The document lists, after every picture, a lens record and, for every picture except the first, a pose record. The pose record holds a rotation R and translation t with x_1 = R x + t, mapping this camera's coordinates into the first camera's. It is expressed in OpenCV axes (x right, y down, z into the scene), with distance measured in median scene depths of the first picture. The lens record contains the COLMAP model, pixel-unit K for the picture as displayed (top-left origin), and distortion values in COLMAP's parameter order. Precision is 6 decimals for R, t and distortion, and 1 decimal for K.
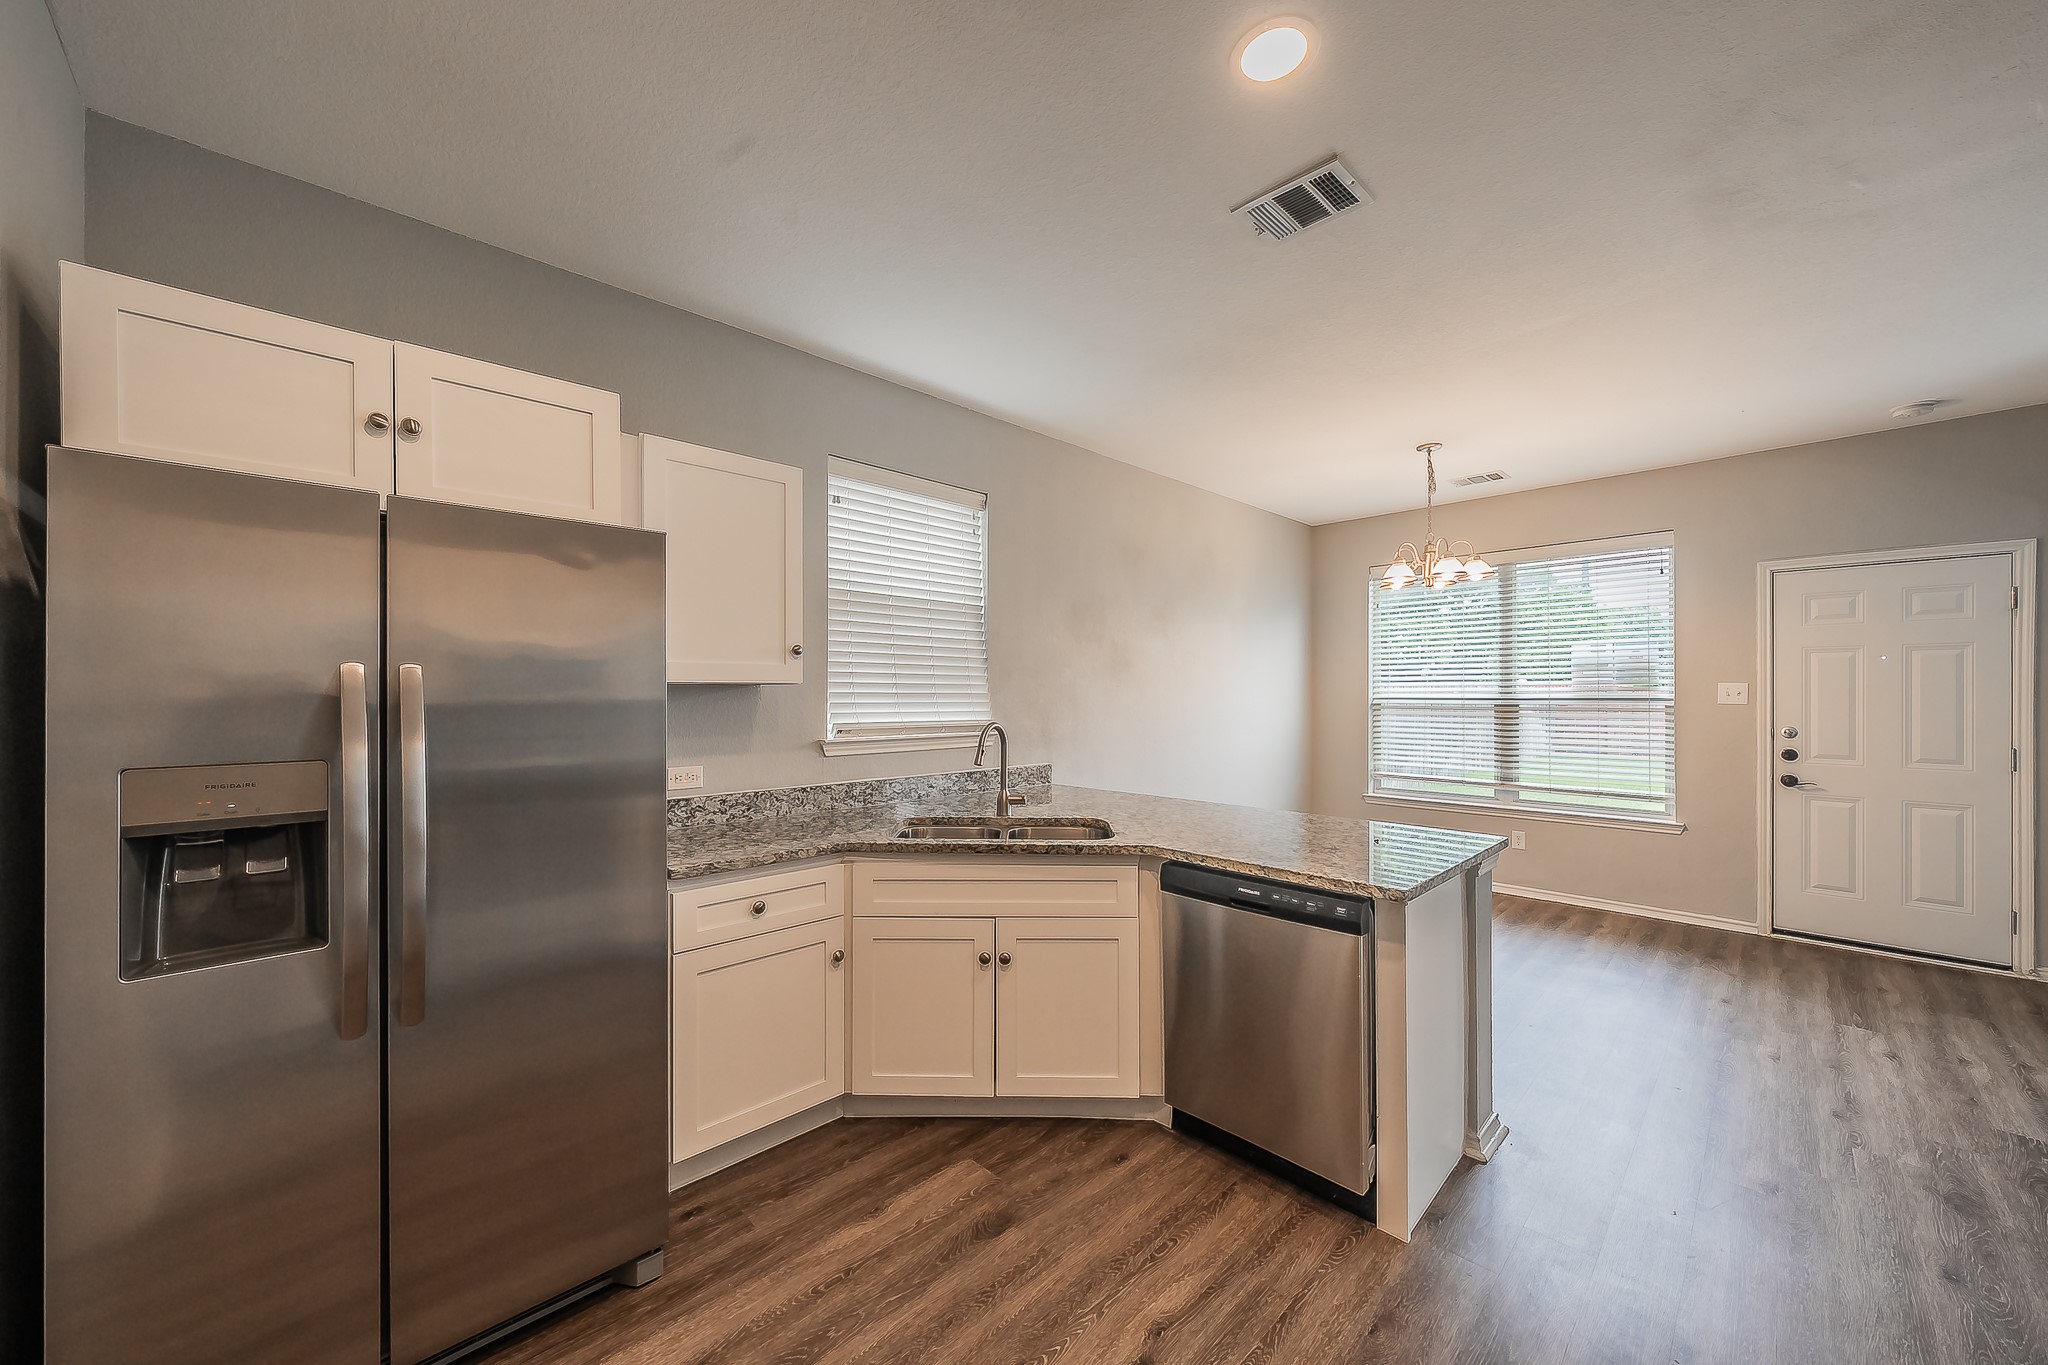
lens RADIAL K [[732.4, 0, 991.5], [0, 732.4, 693.7], [0, 0, 1]] dist [-0.001963, 0.000155]
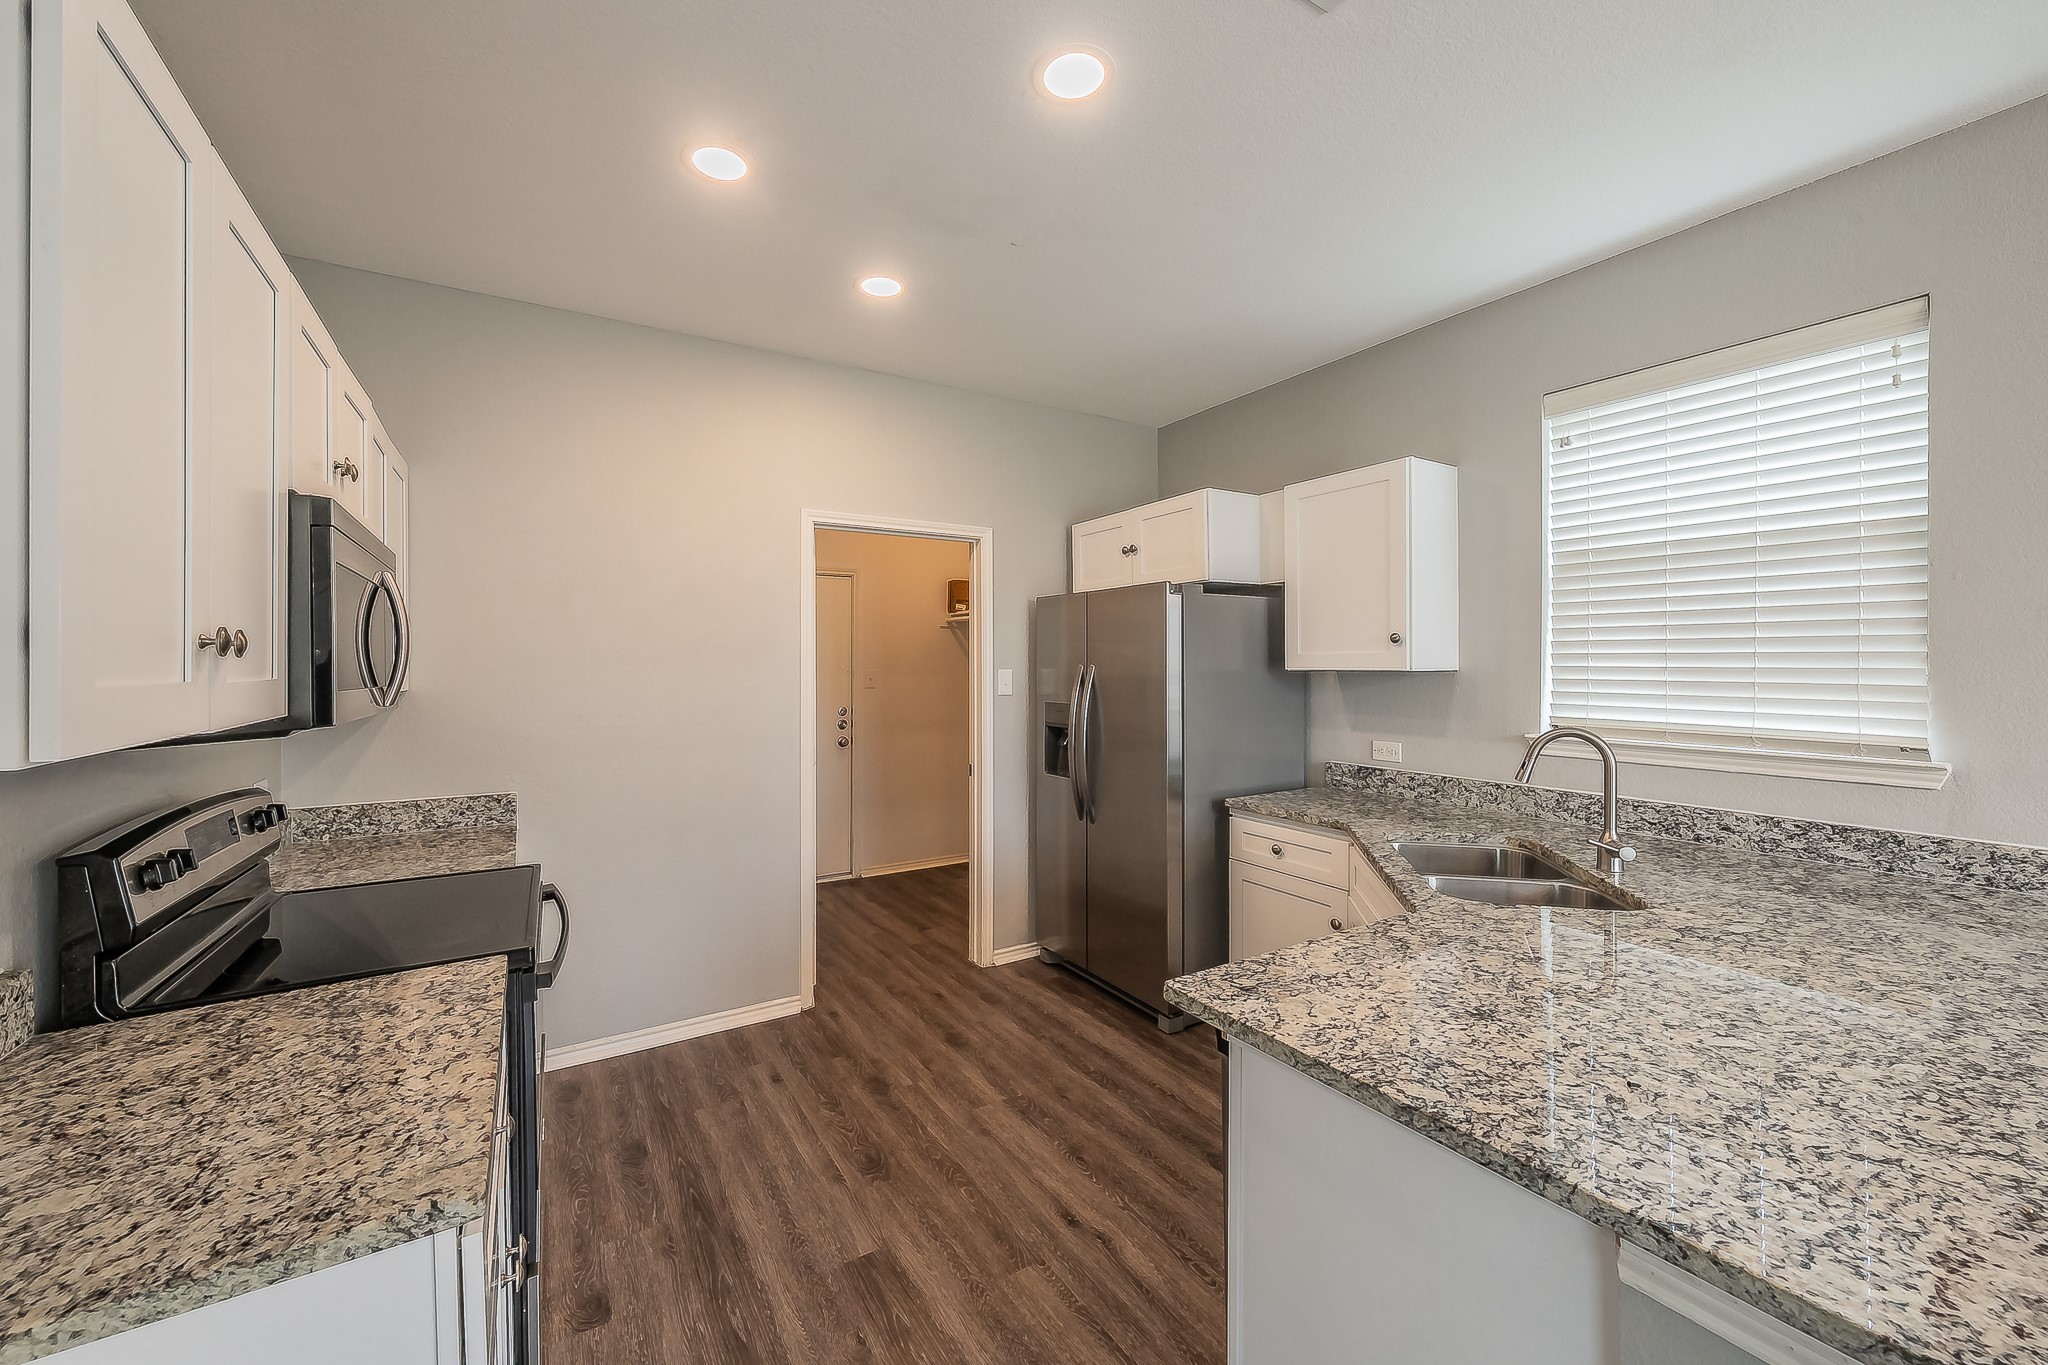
lens RADIAL K [[824.6, 0, 1051.9], [0, 824.6, 671.0], [0, 0, 1]] dist [-0.002666, 0.001775]
pose [[-0.164471, 0.013888, -0.986284, 0.649329], [0.004141, 0.999902, 0.013389, -0.020731], [0.986373, -0.001882, -0.164512, 0.486071]]
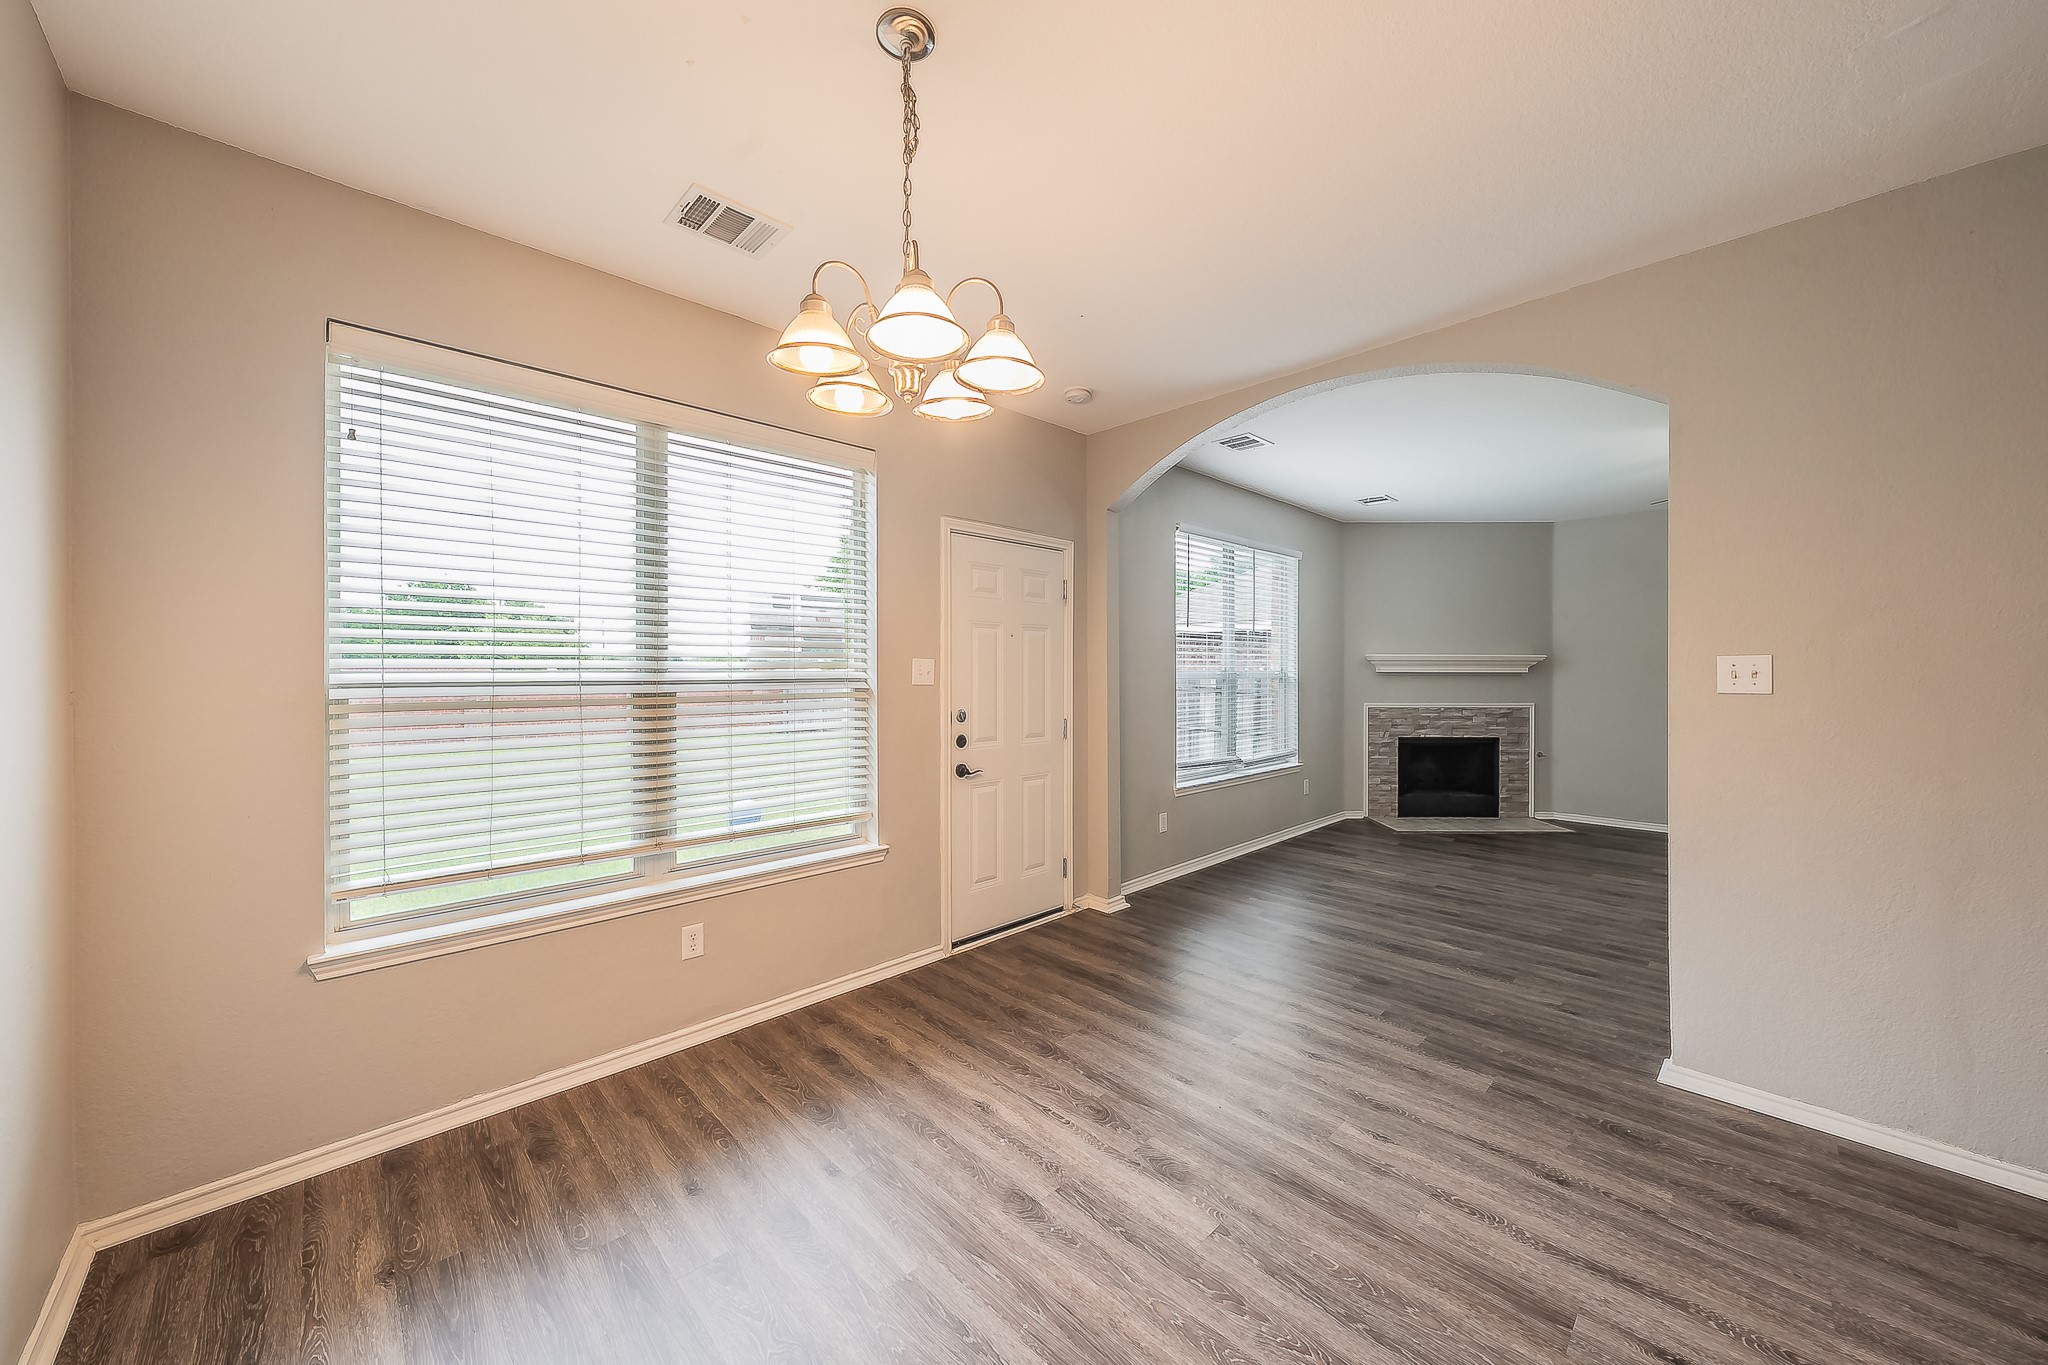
lens RADIAL K [[732.4, 0, 1053.5], [0, 732.4, 668.6], [0, 0, 1]] dist [-0.001963, 0.000155]
pose [[-0.046599, 0.001182, 0.998913, 0.229067], [-0.001718, 0.999998, -0.001263, -0.003715], [-0.998912, -0.001775, -0.046597, 1.055603]]
